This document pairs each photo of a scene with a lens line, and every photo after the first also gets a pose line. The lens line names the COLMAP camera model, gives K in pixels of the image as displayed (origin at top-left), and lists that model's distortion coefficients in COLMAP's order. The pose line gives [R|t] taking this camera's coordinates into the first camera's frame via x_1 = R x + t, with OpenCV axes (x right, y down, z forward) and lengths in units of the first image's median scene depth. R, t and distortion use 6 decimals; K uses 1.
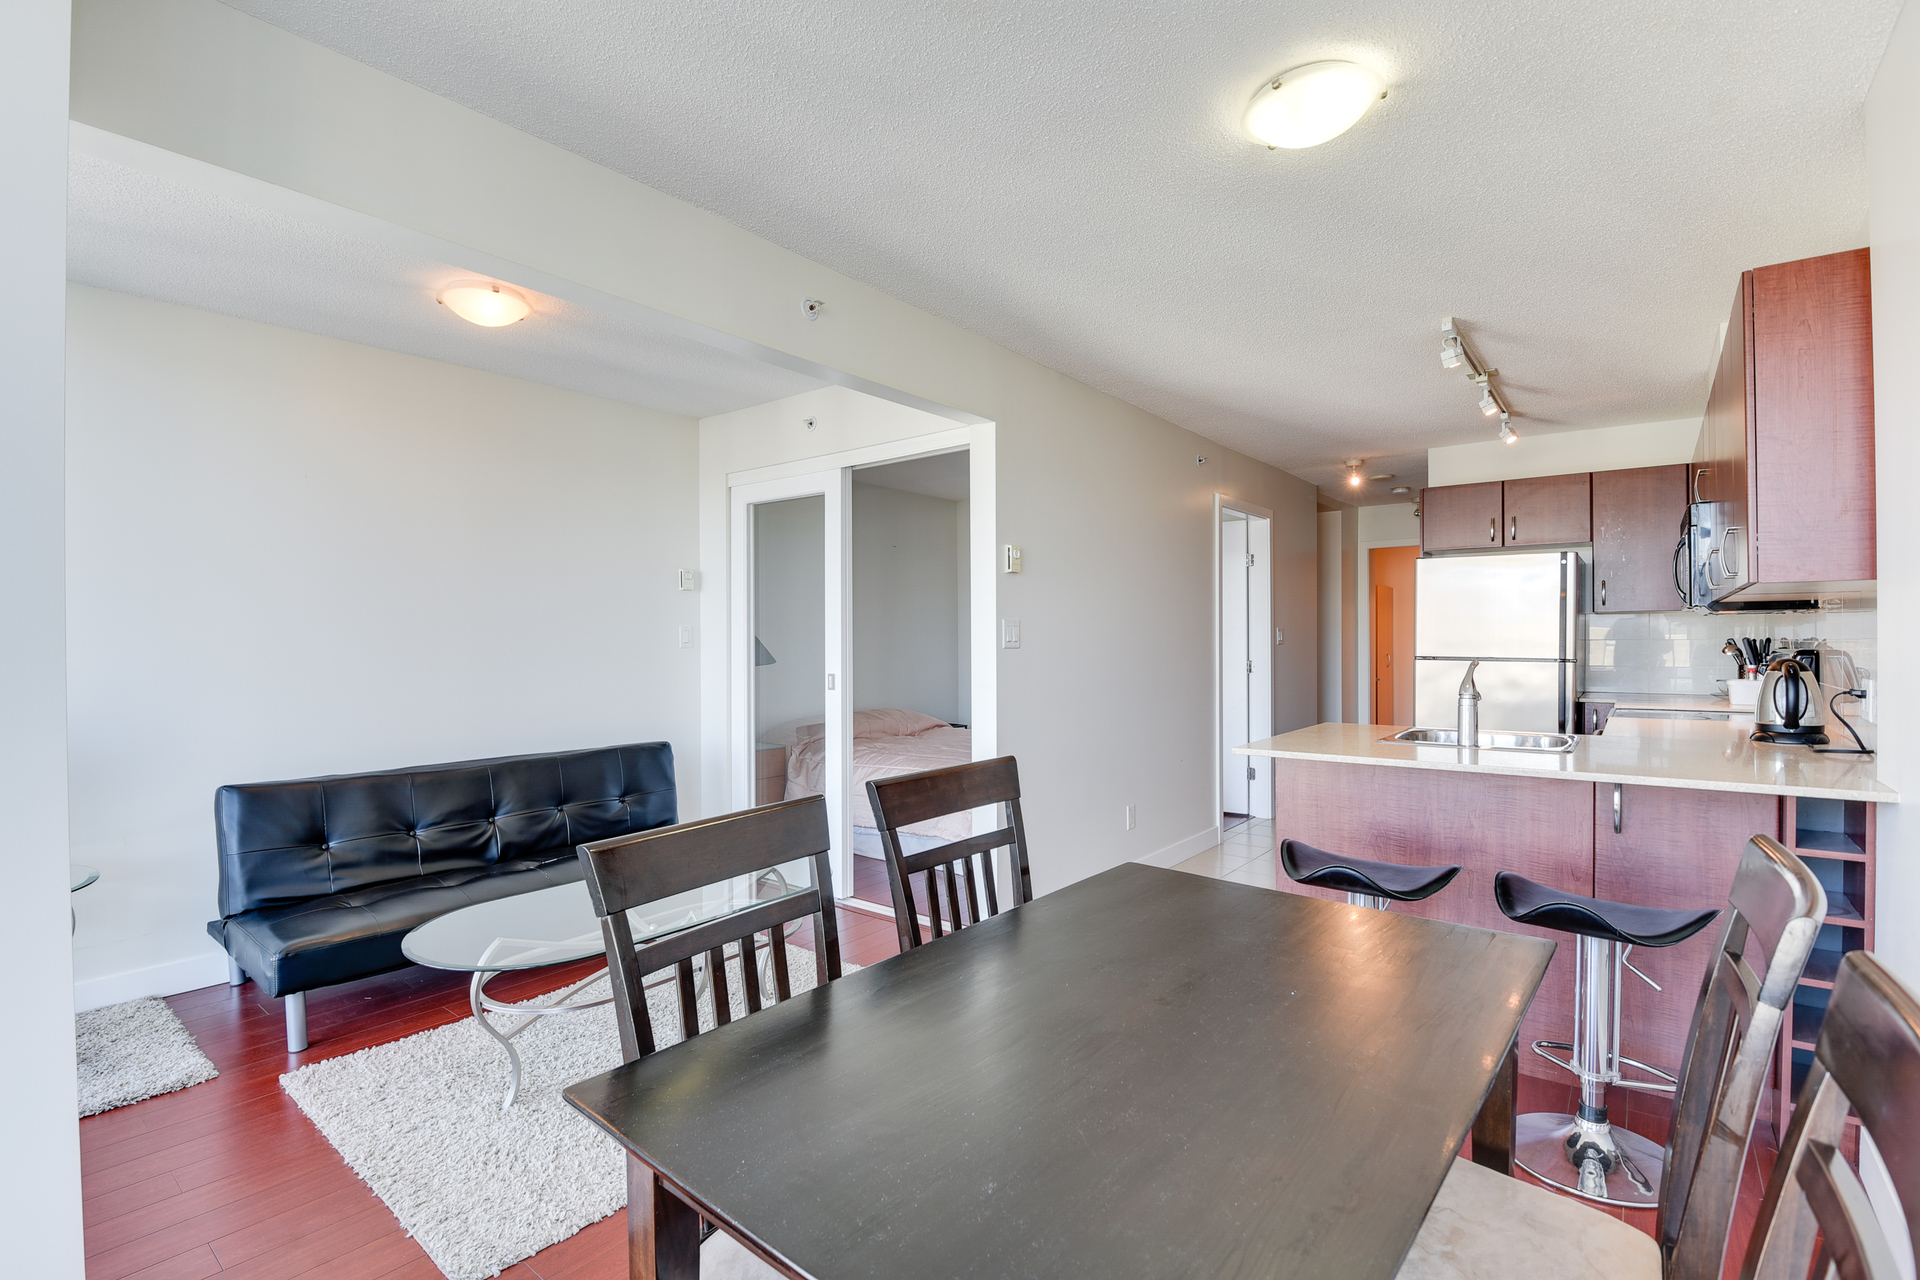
lens RADIAL K [[883.9, 0, 959.3], [0, 883.9, 640.2], [0, 0, 1]] dist [-0.010389, -0.005732]
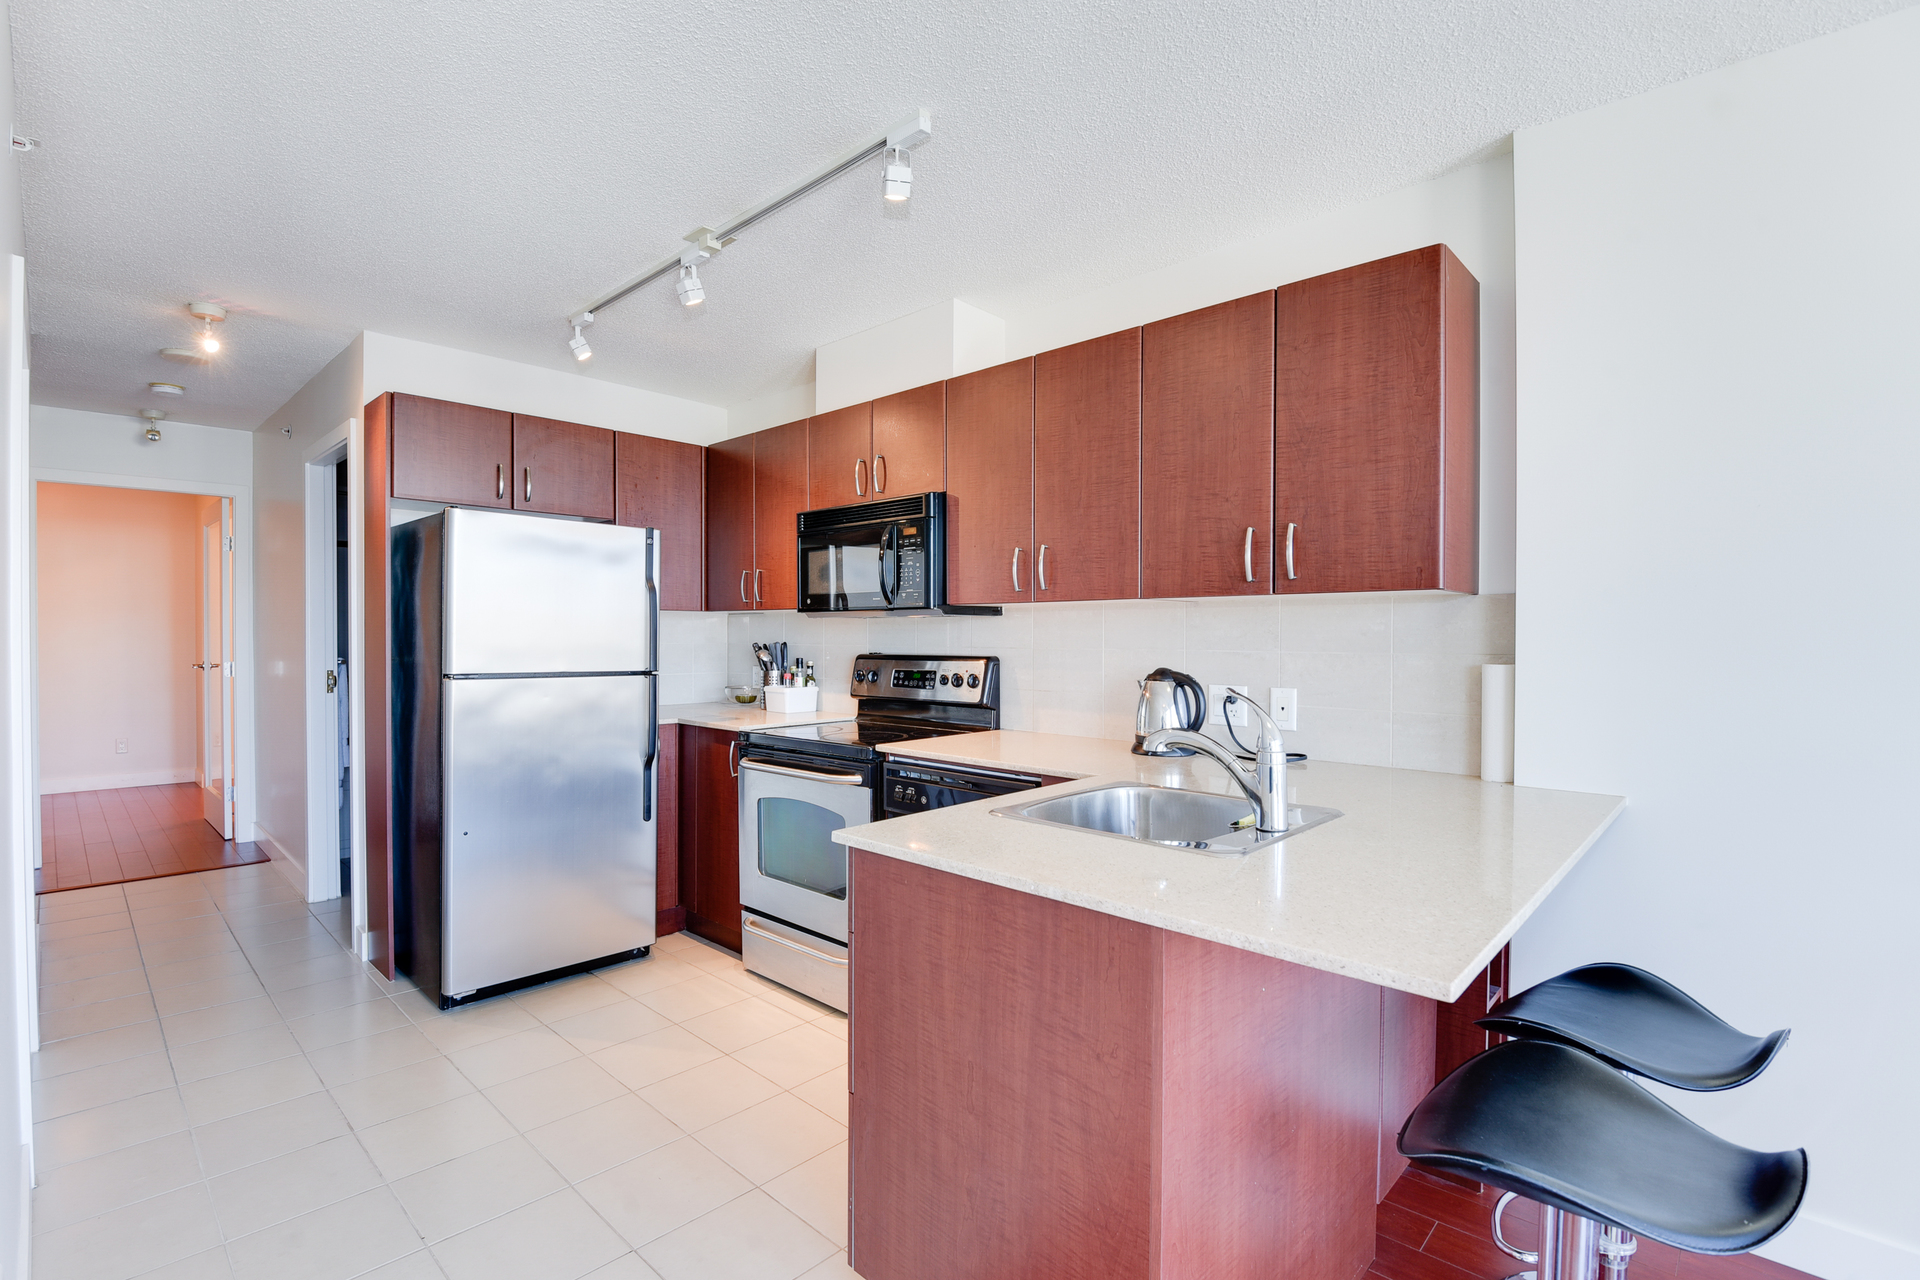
lens RADIAL K [[883.9, 0, 931.5], [0, 883.9, 656.0], [0, 0, 1]] dist [-0.010389, -0.005732]
pose [[0.113854, -0.016919, 0.993353, -0.029100], [0.000624, 0.999856, 0.016958, -0.003712], [-0.993497, -0.001311, 0.113848, 0.608408]]
